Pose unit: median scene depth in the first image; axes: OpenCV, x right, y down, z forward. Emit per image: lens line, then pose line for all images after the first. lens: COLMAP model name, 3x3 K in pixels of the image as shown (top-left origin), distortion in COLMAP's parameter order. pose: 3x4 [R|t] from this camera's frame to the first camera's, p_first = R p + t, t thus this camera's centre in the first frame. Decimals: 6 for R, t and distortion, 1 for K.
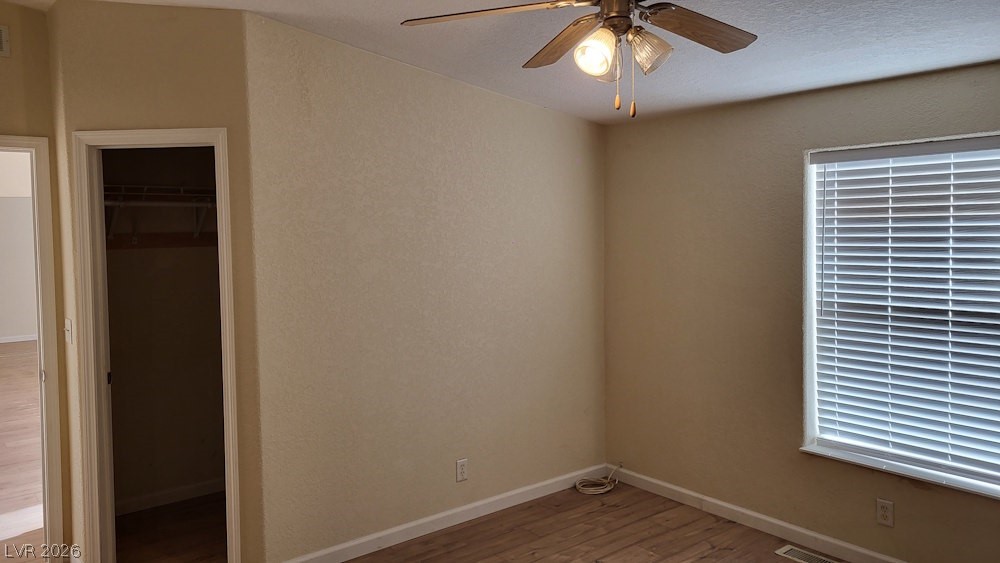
lens RADIAL K [[751.5, 0, 501.6], [0, 751.5, 281.9], [0, 0, 1]] dist [0.042428, -0.008018]
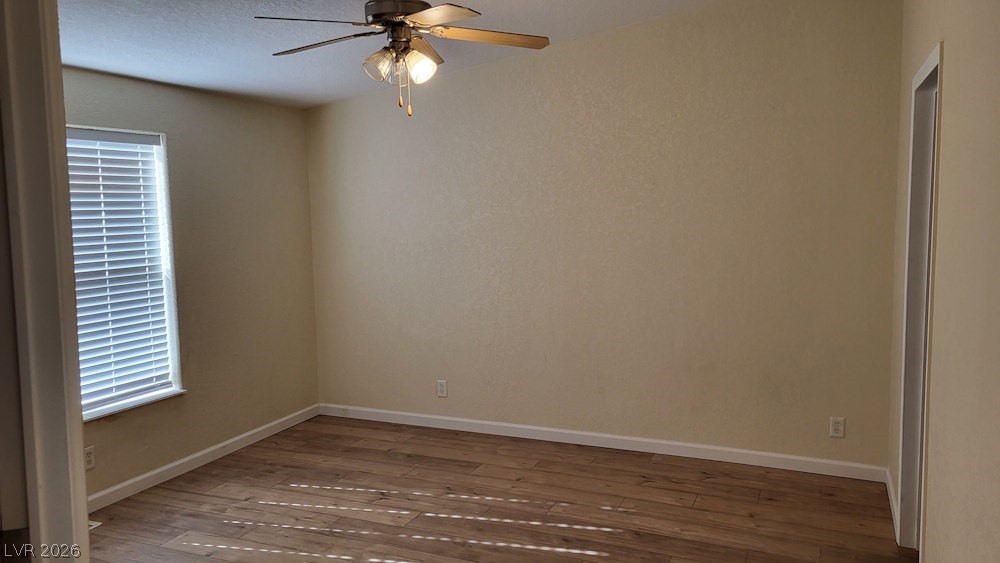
lens RADIAL K [[751.5, 0, 500.3], [0, 751.5, 276.6], [0, 0, 1]] dist [0.042428, -0.008018]
pose [[-0.454230, -0.077767, 0.887484, -0.789585], [0.065017, 0.990633, 0.120083, -0.058924], [-0.888509, 0.112247, -0.444919, 0.991074]]
